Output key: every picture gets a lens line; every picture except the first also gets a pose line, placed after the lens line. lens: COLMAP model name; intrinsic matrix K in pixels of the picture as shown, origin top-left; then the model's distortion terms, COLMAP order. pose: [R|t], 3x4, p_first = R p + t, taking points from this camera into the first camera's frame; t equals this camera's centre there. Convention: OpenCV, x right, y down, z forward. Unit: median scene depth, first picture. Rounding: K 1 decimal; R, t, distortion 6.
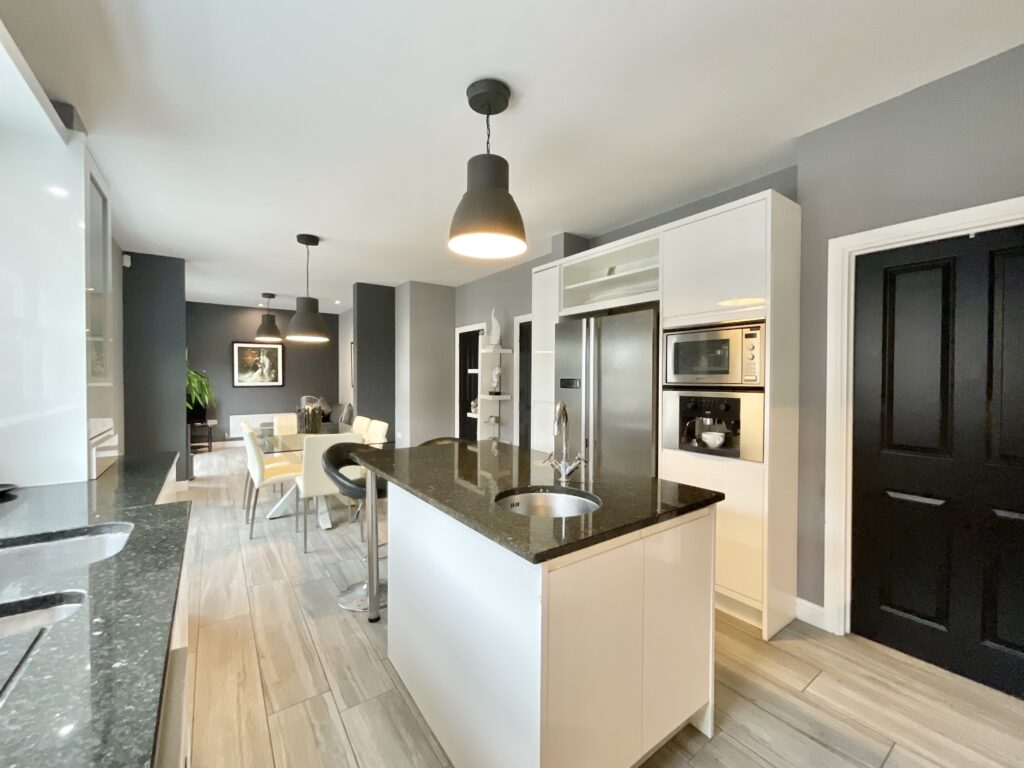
lens RADIAL K [[417.3, 0, 508.1], [0, 417.3, 384.9], [0, 0, 1]] dist [-0.003151, 0.000987]
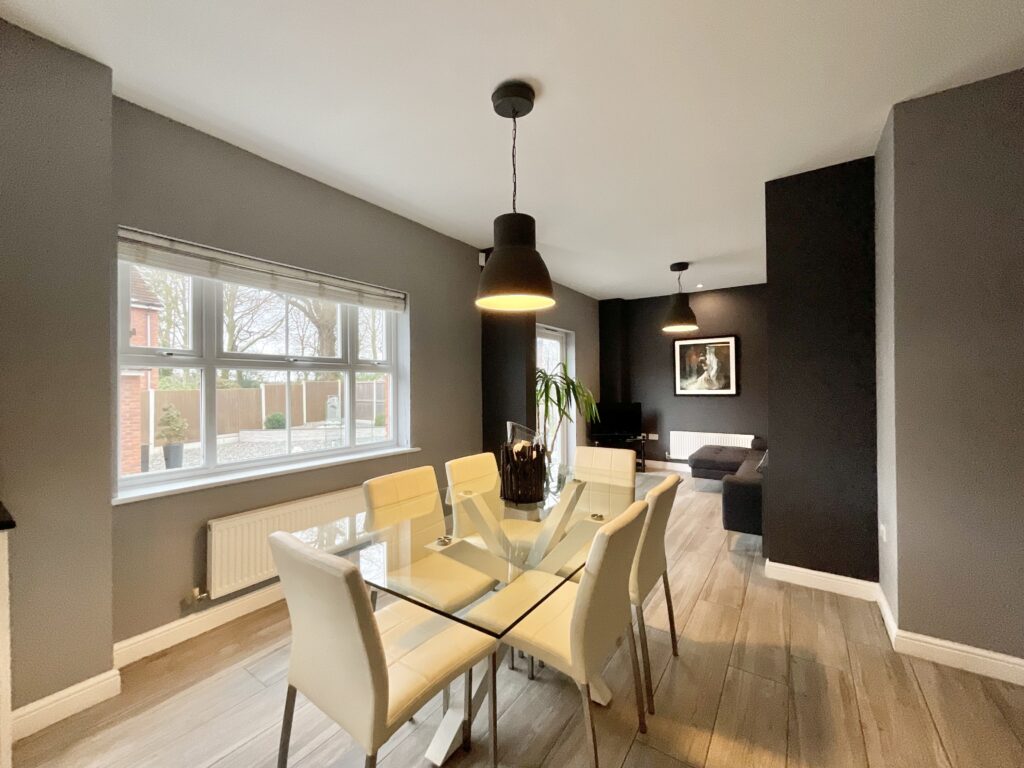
lens RADIAL K [[417.3, 0, 512.0], [0, 417.3, 384.1], [0, 0, 1]] dist [-0.003151, 0.000987]
pose [[0.351373, -0.008473, -0.936197, -0.014158], [-0.006128, 0.999917, -0.011349, -0.006295], [0.936215, 0.009725, 0.351292, 0.427687]]
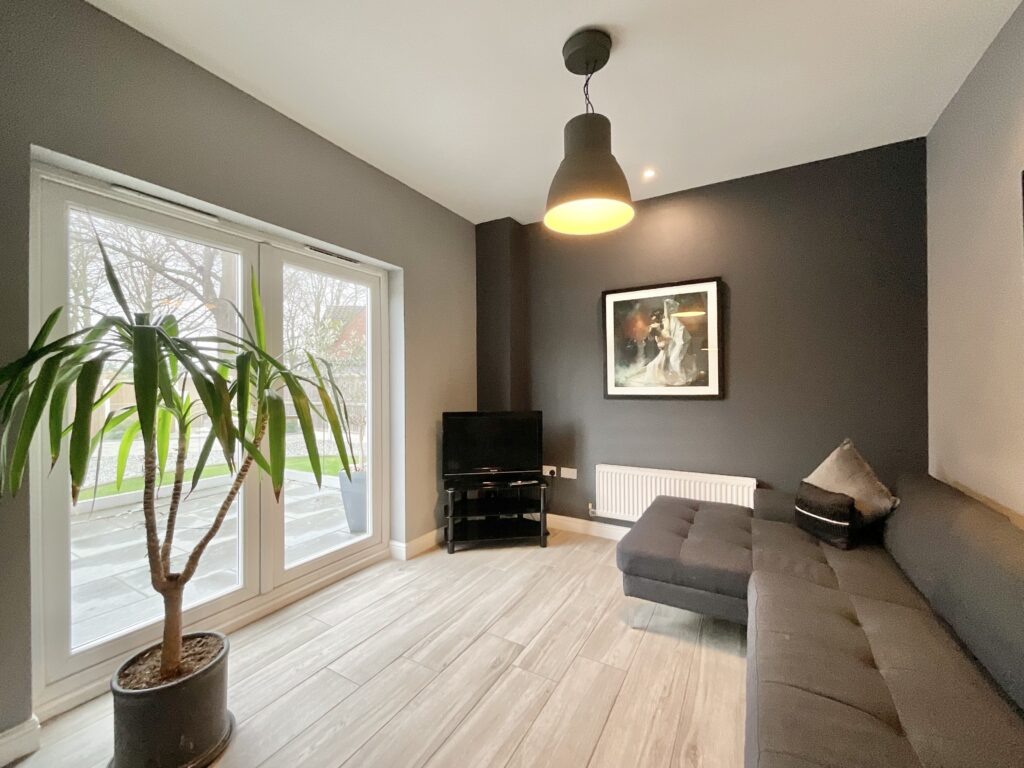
lens RADIAL K [[417.3, 0, 508.2], [0, 417.3, 381.7], [0, 0, 1]] dist [-0.003151, 0.000987]
pose [[0.413063, -0.007160, -0.910674, -0.314327], [-0.007942, 0.999903, -0.011463, -0.005485], [0.910668, 0.011967, 0.412966, 0.742904]]
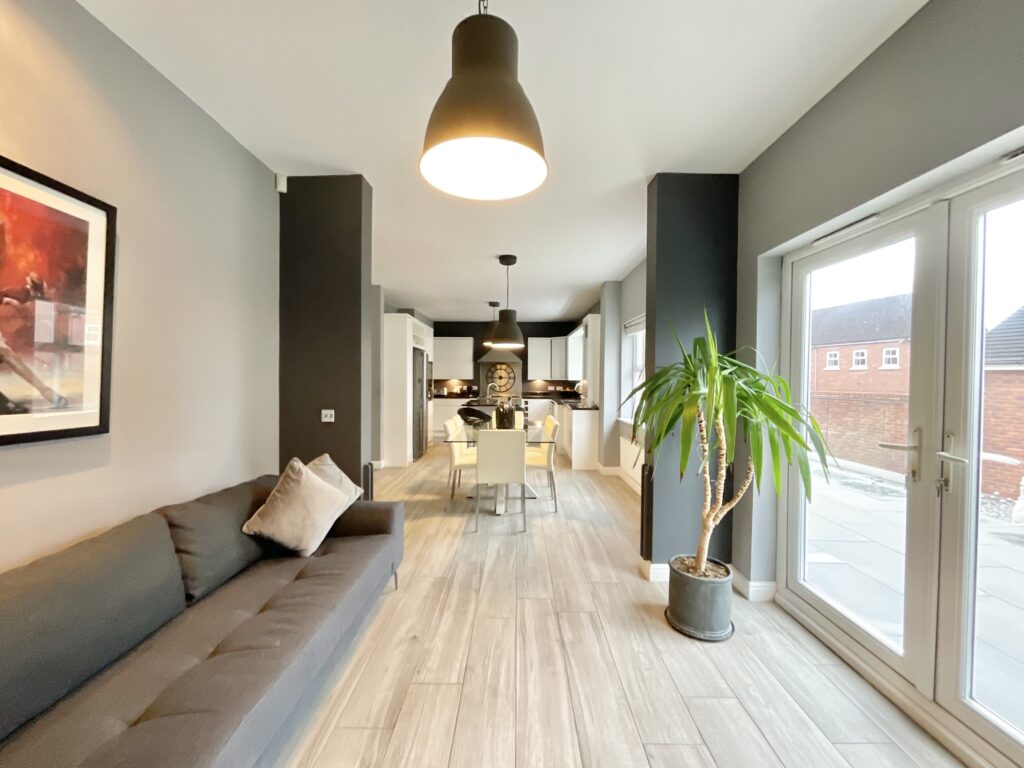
lens RADIAL K [[417.3, 0, 513.3], [0, 417.3, 384.3], [0, 0, 1]] dist [-0.003151, 0.000987]
pose [[-0.811942, -0.020526, 0.583378, -0.601945], [-0.002483, 0.999494, 0.031711, -0.021337], [-0.583733, 0.024299, -0.811582, 0.995556]]
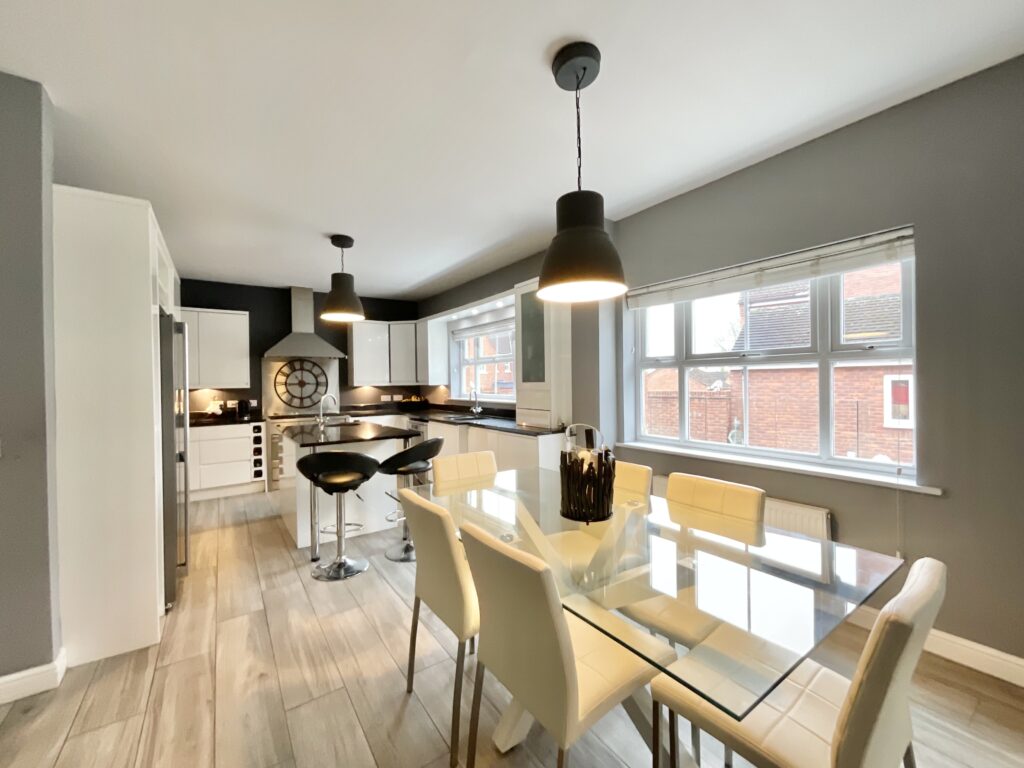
lens RADIAL K [[417.3, 0, 512.0], [0, 417.3, 382.8], [0, 0, 1]] dist [-0.003151, 0.000987]
pose [[-0.999963, 0.008090, 0.002852, -0.210930], [0.008139, 0.999806, 0.017913, -0.013572], [-0.002706, 0.017935, -0.999835, 0.742379]]
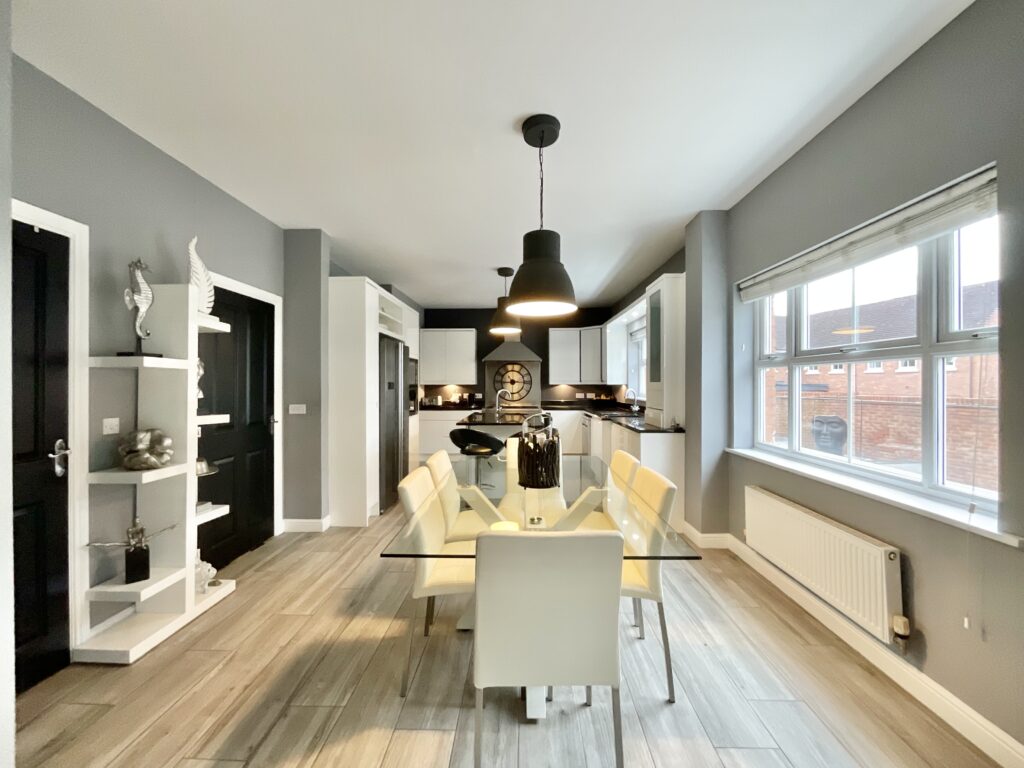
lens RADIAL K [[417.3, 0, 511.9], [0, 417.3, 384.5], [0, 0, 1]] dist [-0.003151, 0.000987]
pose [[-0.801979, -0.005791, 0.597325, -0.400756], [0.005313, 0.999844, 0.016826, -0.011615], [-0.597329, 0.016668, -0.801823, 0.756907]]
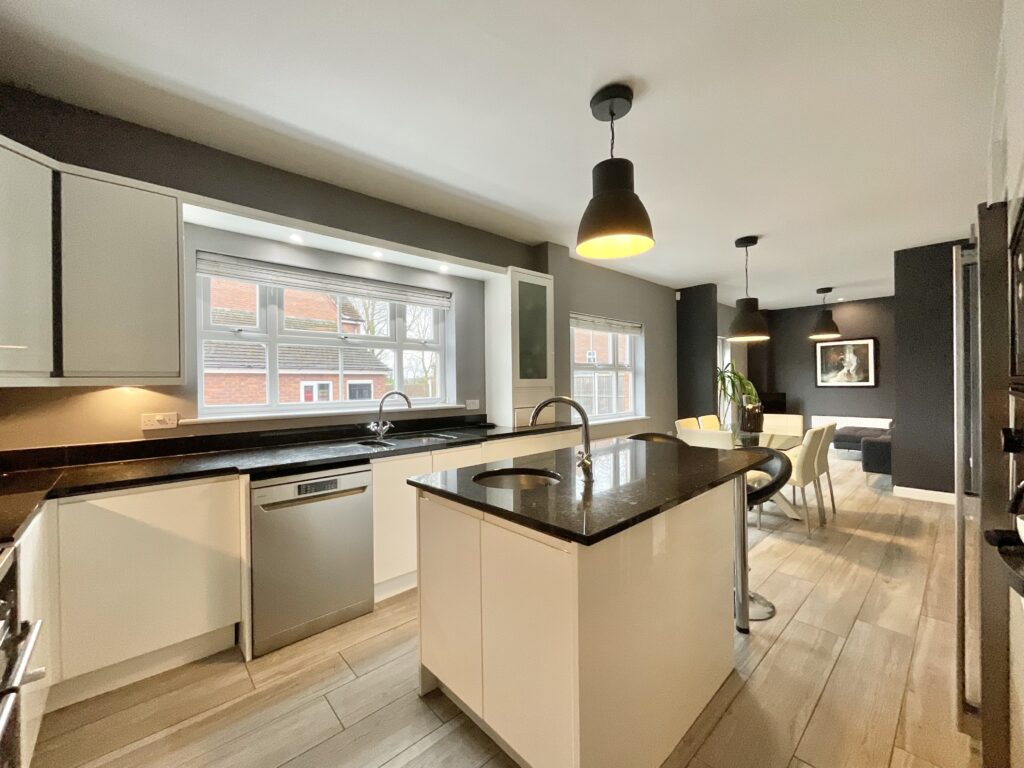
lens RADIAL K [[417.3, 0, 509.4], [0, 417.3, 382.0], [0, 0, 1]] dist [-0.003151, 0.000987]
pose [[0.125415, -0.005590, -0.992089, 0.237864], [-0.003867, 0.999974, -0.006123, 0.001878], [0.992097, 0.004604, 0.125390, 0.152318]]
